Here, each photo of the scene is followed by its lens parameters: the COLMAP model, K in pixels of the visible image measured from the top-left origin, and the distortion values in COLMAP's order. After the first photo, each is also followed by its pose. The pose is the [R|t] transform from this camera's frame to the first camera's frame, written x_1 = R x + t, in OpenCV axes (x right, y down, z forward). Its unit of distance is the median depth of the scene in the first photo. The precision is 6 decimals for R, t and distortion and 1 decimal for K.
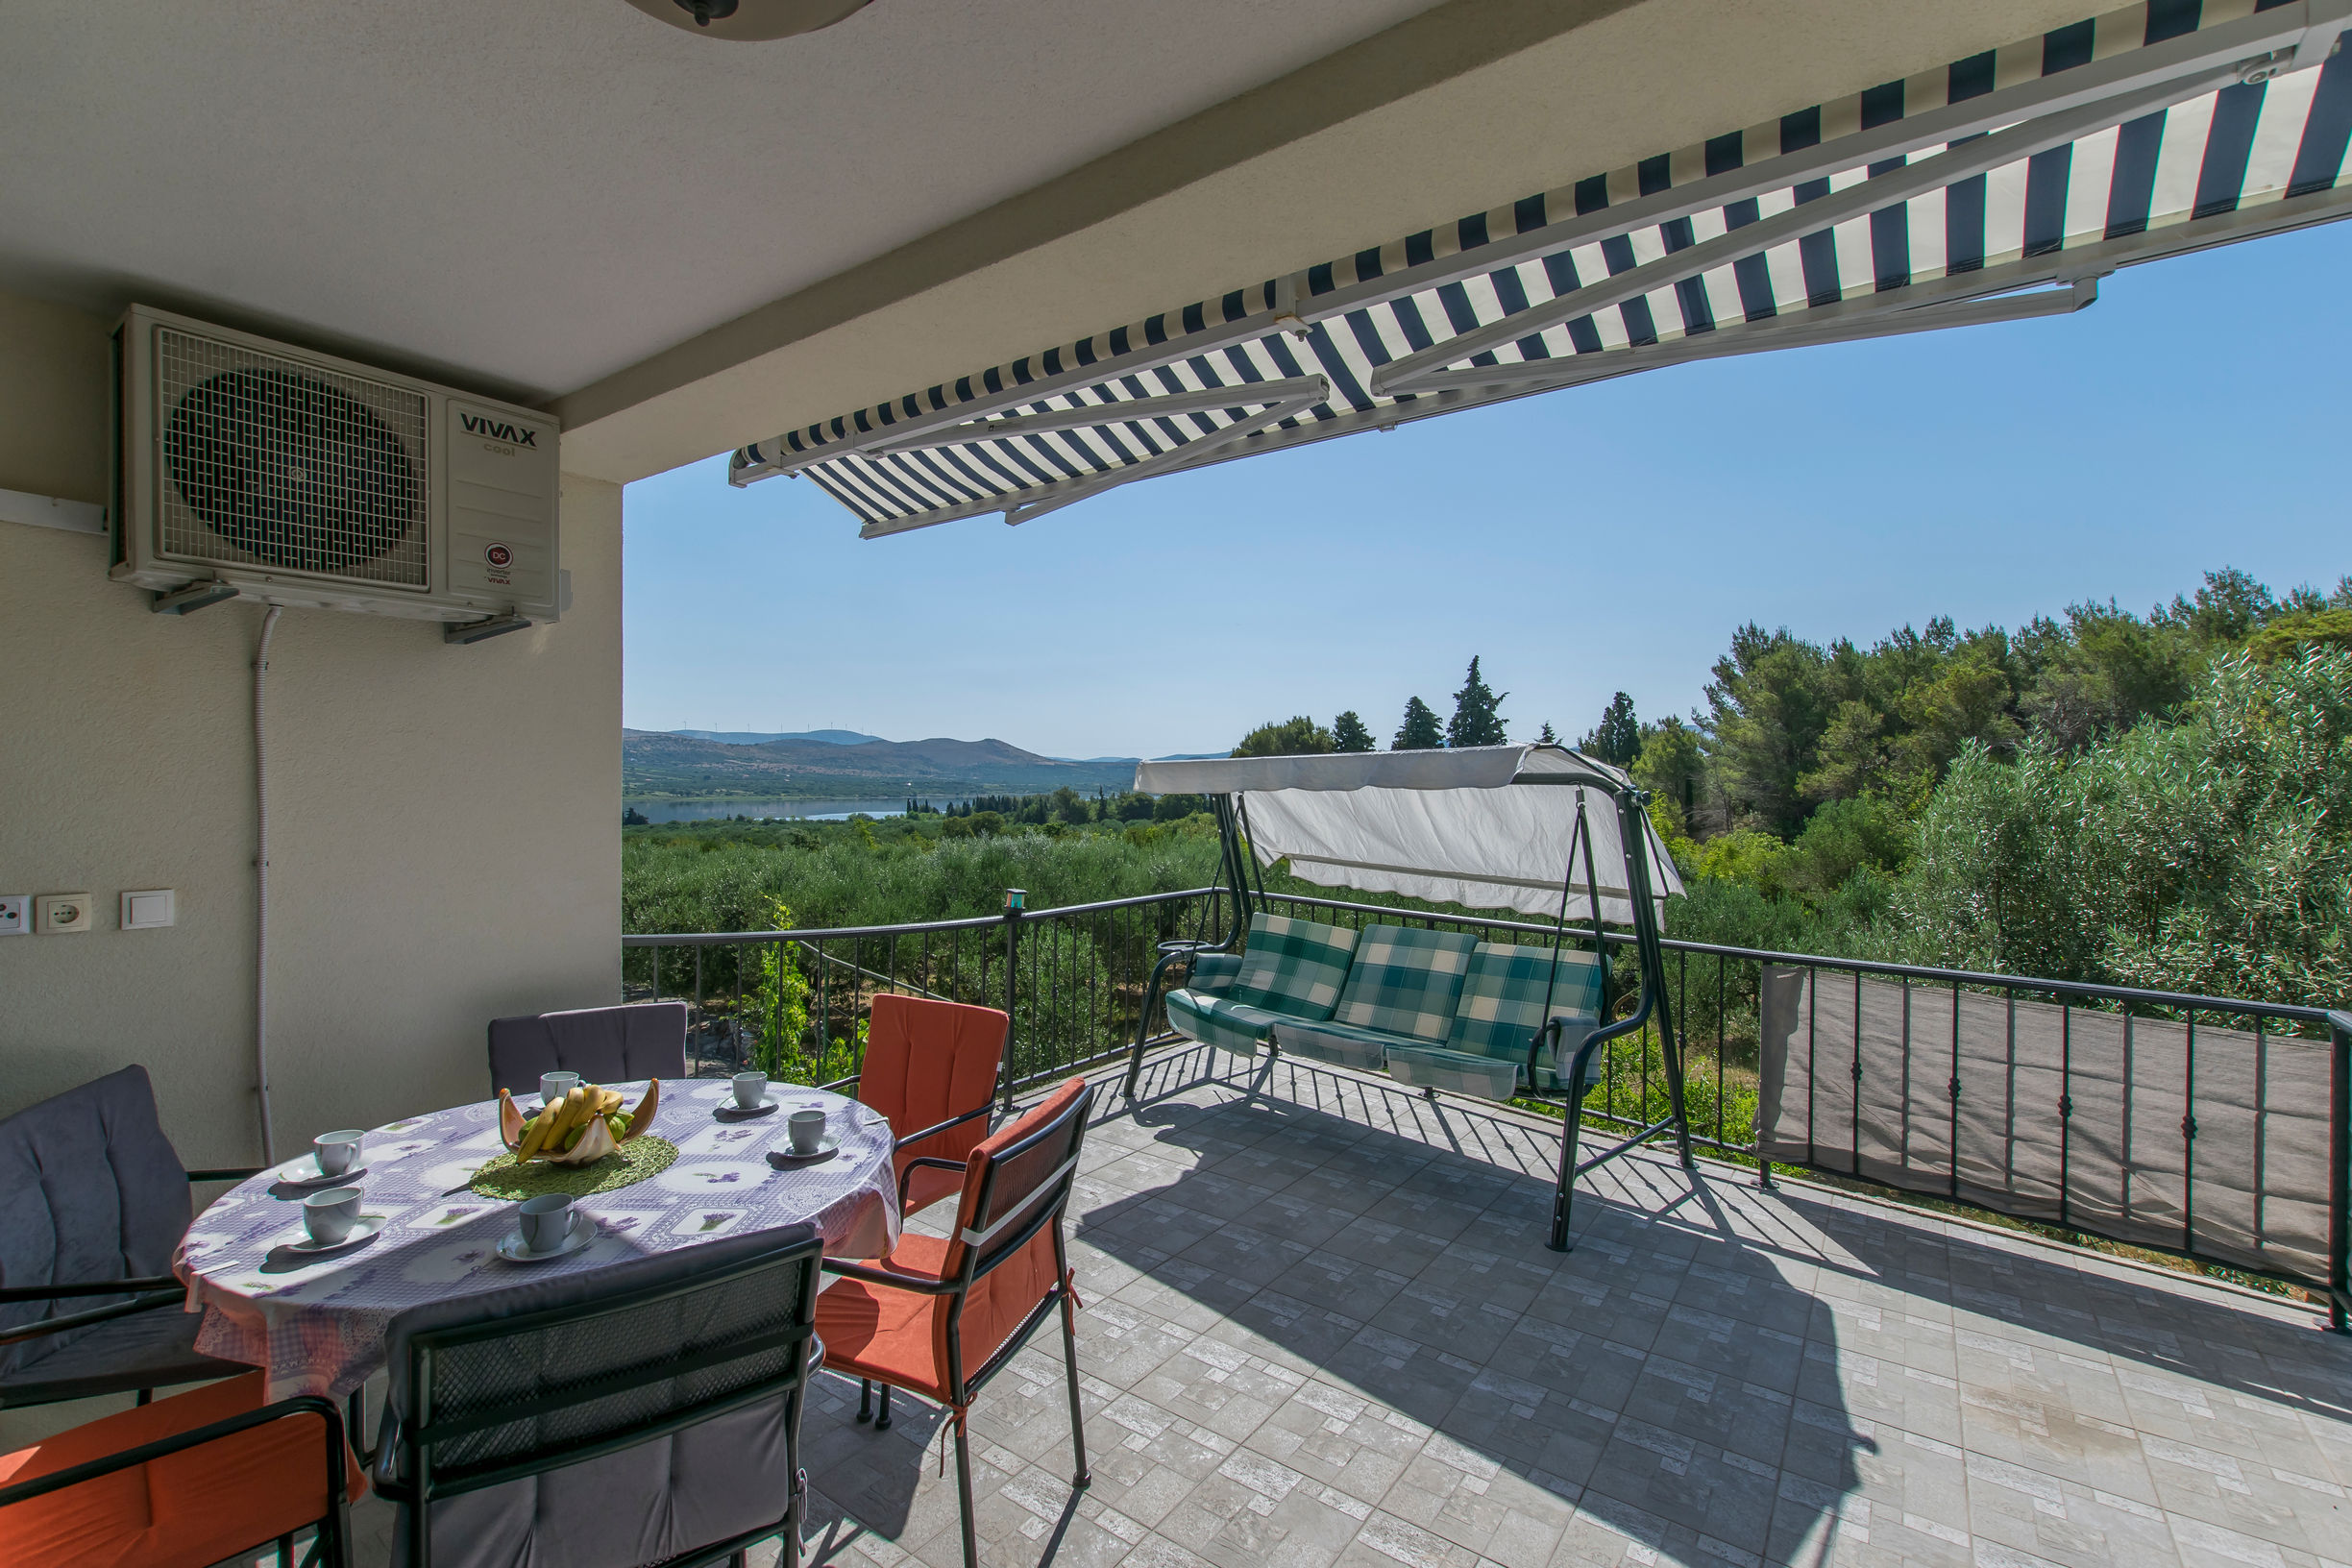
lens RADIAL K [[1011.6, 0, 1175.9], [0, 1011.6, 779.2], [0, 0, 1]] dist [0.002655, -0.001456]
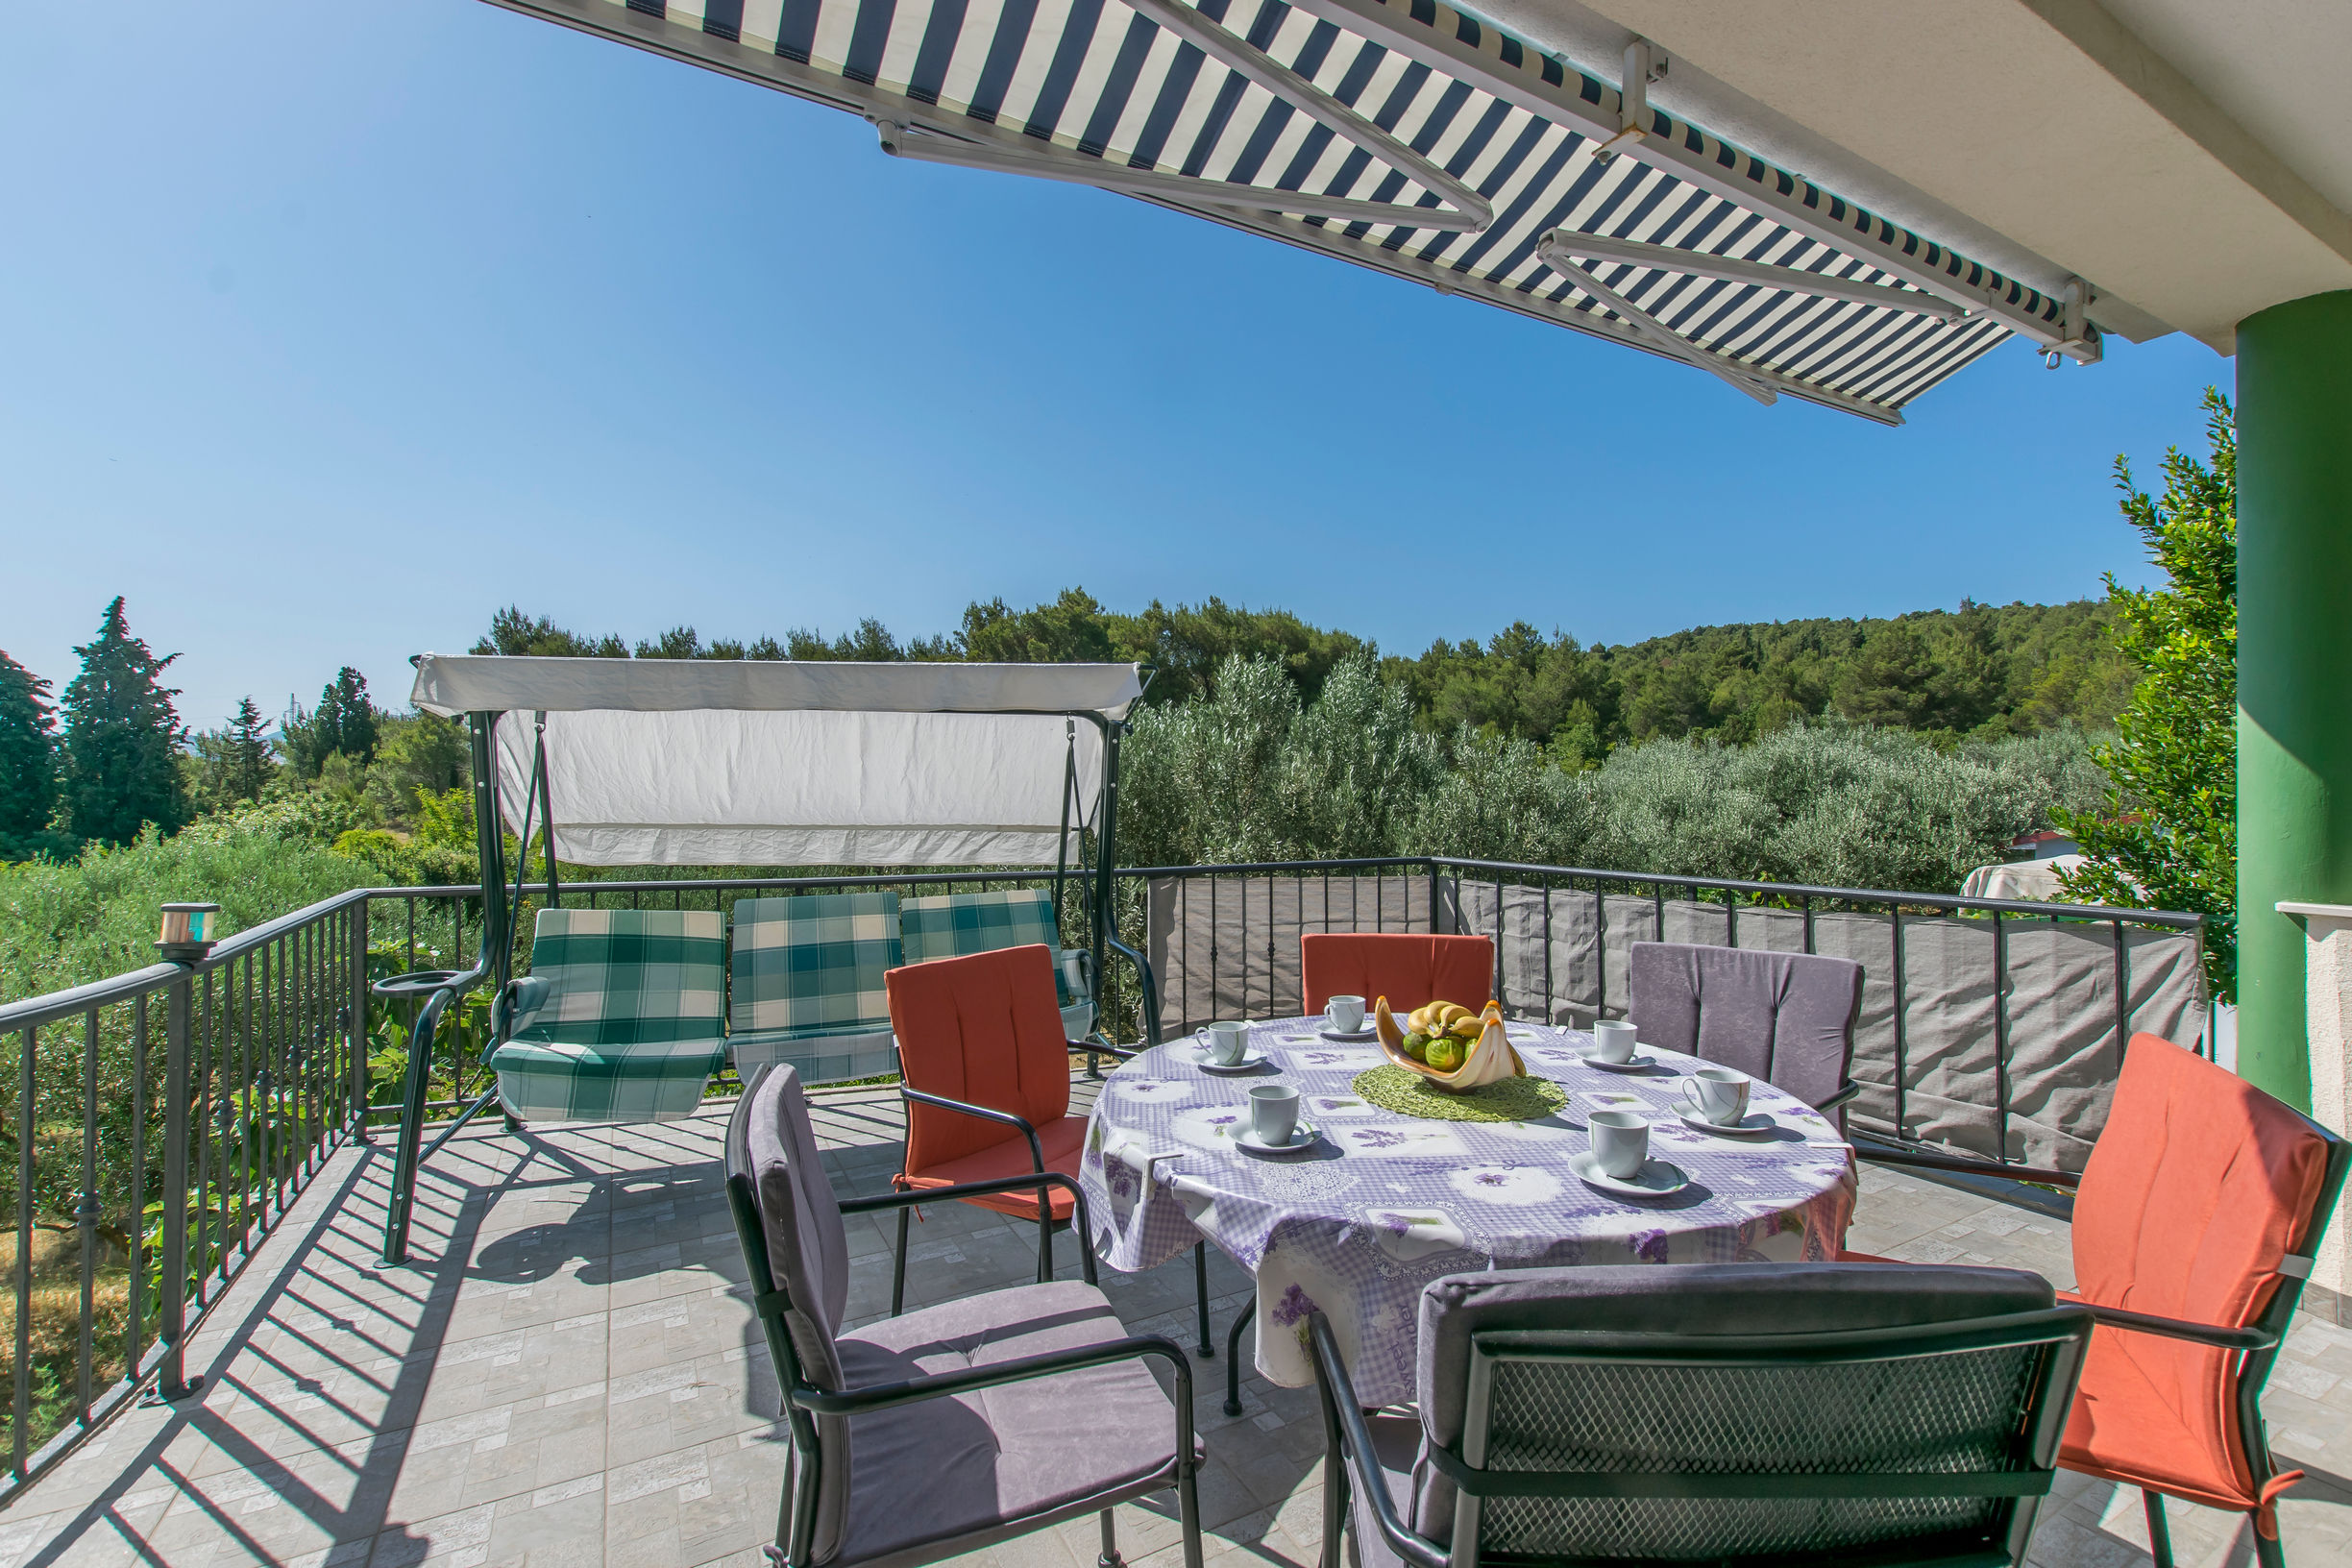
lens RADIAL K [[1011.6, 0, 1174.8], [0, 1011.6, 783.4], [0, 0, 1]] dist [0.002655, -0.001456]
pose [[0.428964, -0.009826, 0.903268, -0.374977], [0.002721, 0.999950, 0.009585, 0.052438], [-0.903318, -0.001654, 0.428969, 0.403395]]
